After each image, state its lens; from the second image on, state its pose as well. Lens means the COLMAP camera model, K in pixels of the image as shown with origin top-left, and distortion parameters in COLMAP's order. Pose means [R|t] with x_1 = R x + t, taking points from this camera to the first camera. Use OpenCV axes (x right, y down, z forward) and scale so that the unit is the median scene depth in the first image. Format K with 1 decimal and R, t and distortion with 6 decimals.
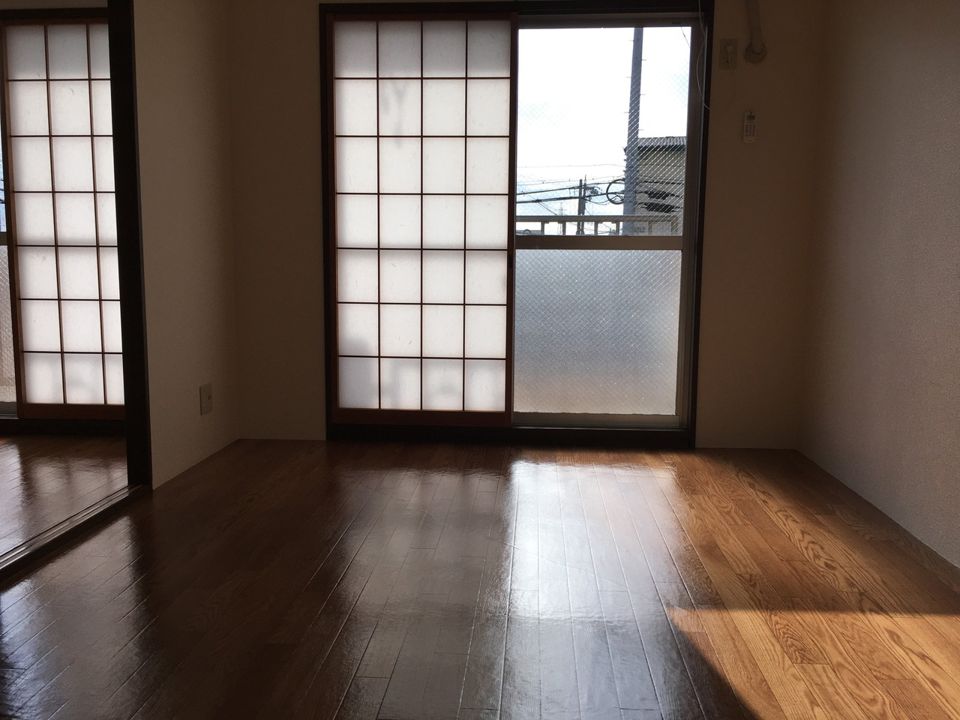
lens RADIAL K [[816.4, 0, 480.0], [0, 816.4, 360.0], [0, 0, 1]] dist [0.124585, -0.209769]
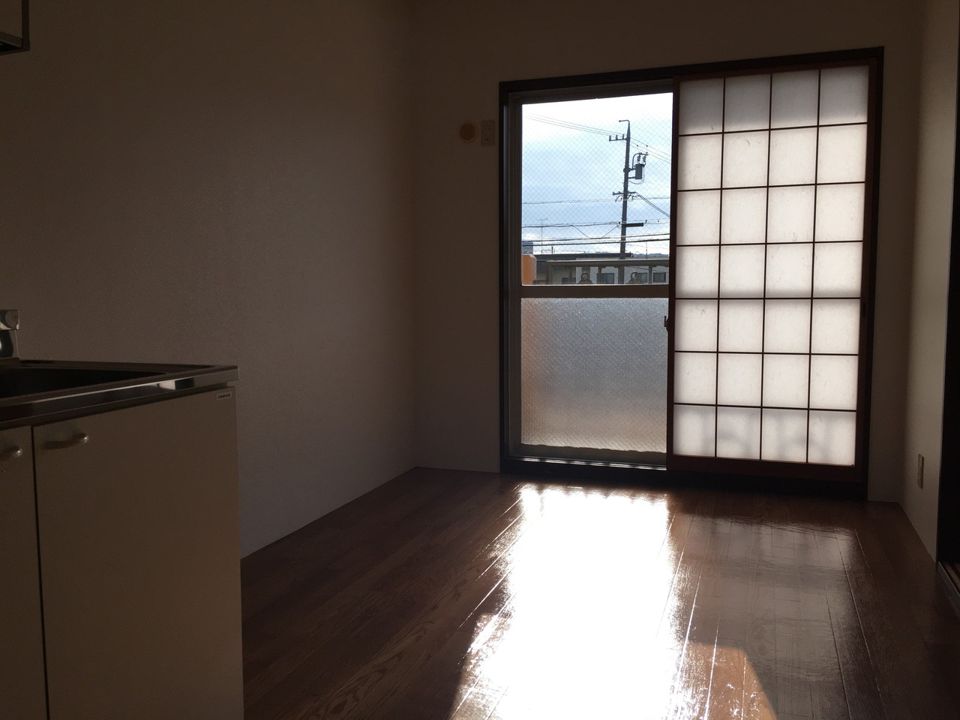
lens RADIAL K [[778.1, 0, 482.8], [0, 778.1, 375.8], [0, 0, 1]] dist [0.001906, -0.002238]
pose [[0.963051, 0.017850, -0.268726, -0.147855], [-0.027450, 0.999111, -0.032011, -0.001901], [0.267915, 0.038205, 0.962685, 0.008340]]
